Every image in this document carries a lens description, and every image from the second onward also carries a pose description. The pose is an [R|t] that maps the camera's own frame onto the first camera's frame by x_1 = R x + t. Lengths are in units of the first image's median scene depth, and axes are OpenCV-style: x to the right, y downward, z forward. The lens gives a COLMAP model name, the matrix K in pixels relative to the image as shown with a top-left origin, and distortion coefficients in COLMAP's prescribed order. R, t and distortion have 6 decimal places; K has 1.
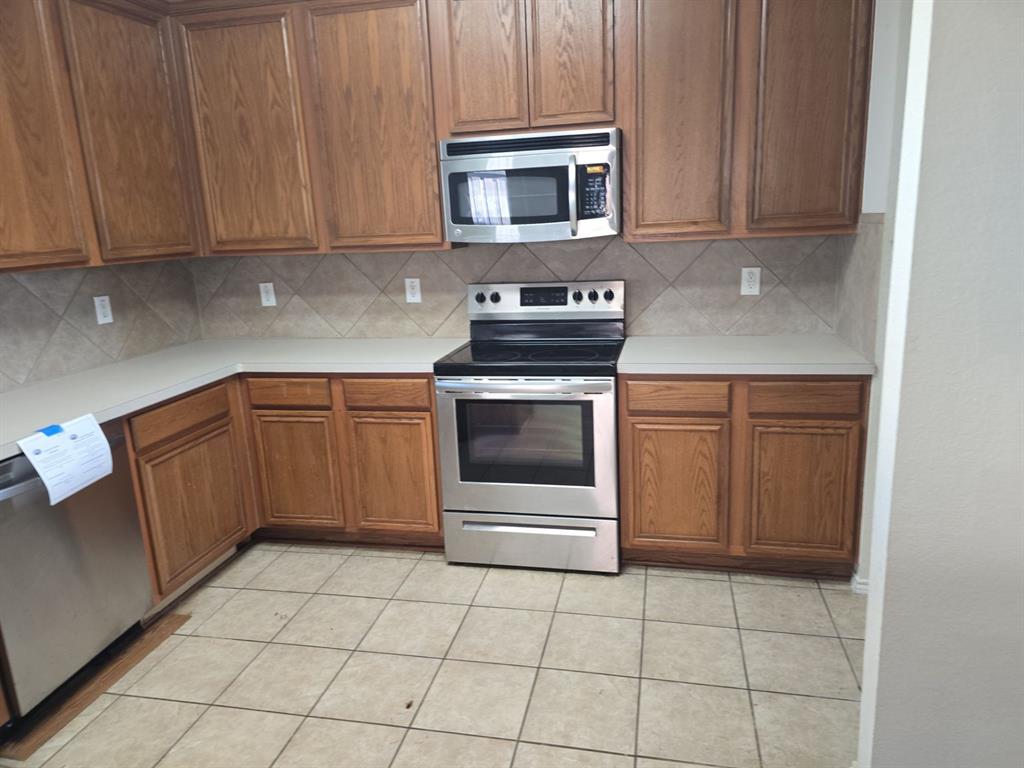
lens RADIAL K [[697.1, 0, 512.0], [0, 697.1, 384.0], [0, 0, 1]] dist [0.128679, -0.138291]
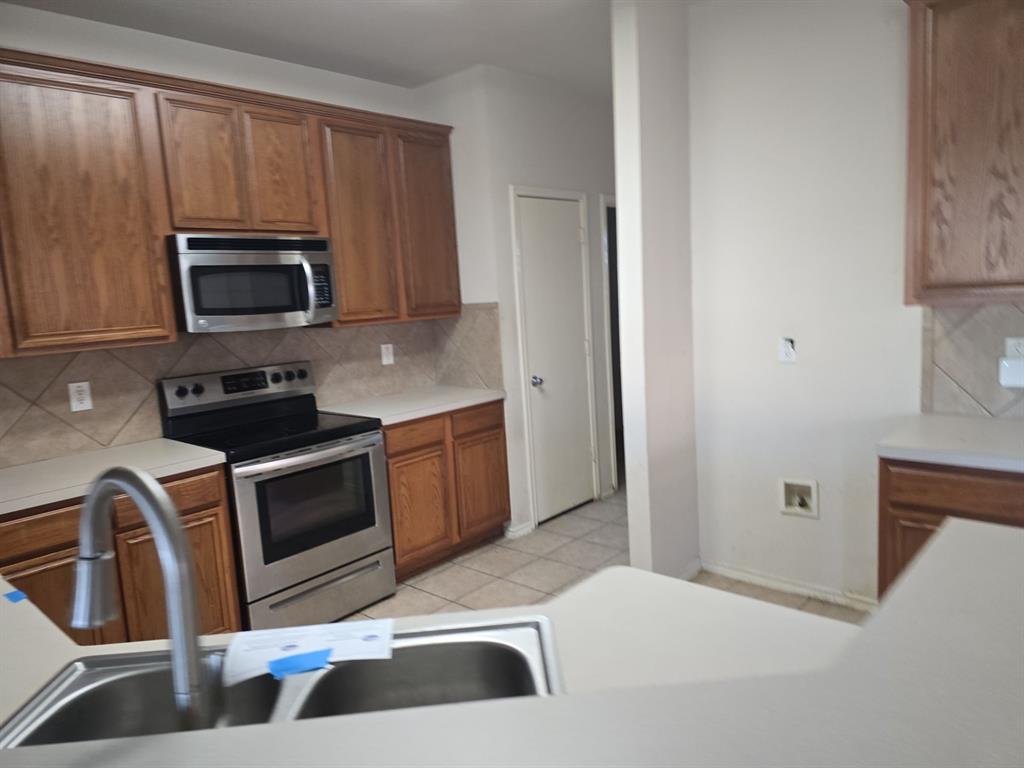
lens RADIAL K [[697.1, 0, 512.0], [0, 697.1, 384.0], [0, 0, 1]] dist [0.128679, -0.138291]
pose [[0.494870, -0.103879, 0.862736, -0.729036], [0.239786, 0.970606, -0.020675, -0.005378], [-0.835228, 0.217104, 0.505232, 0.139803]]
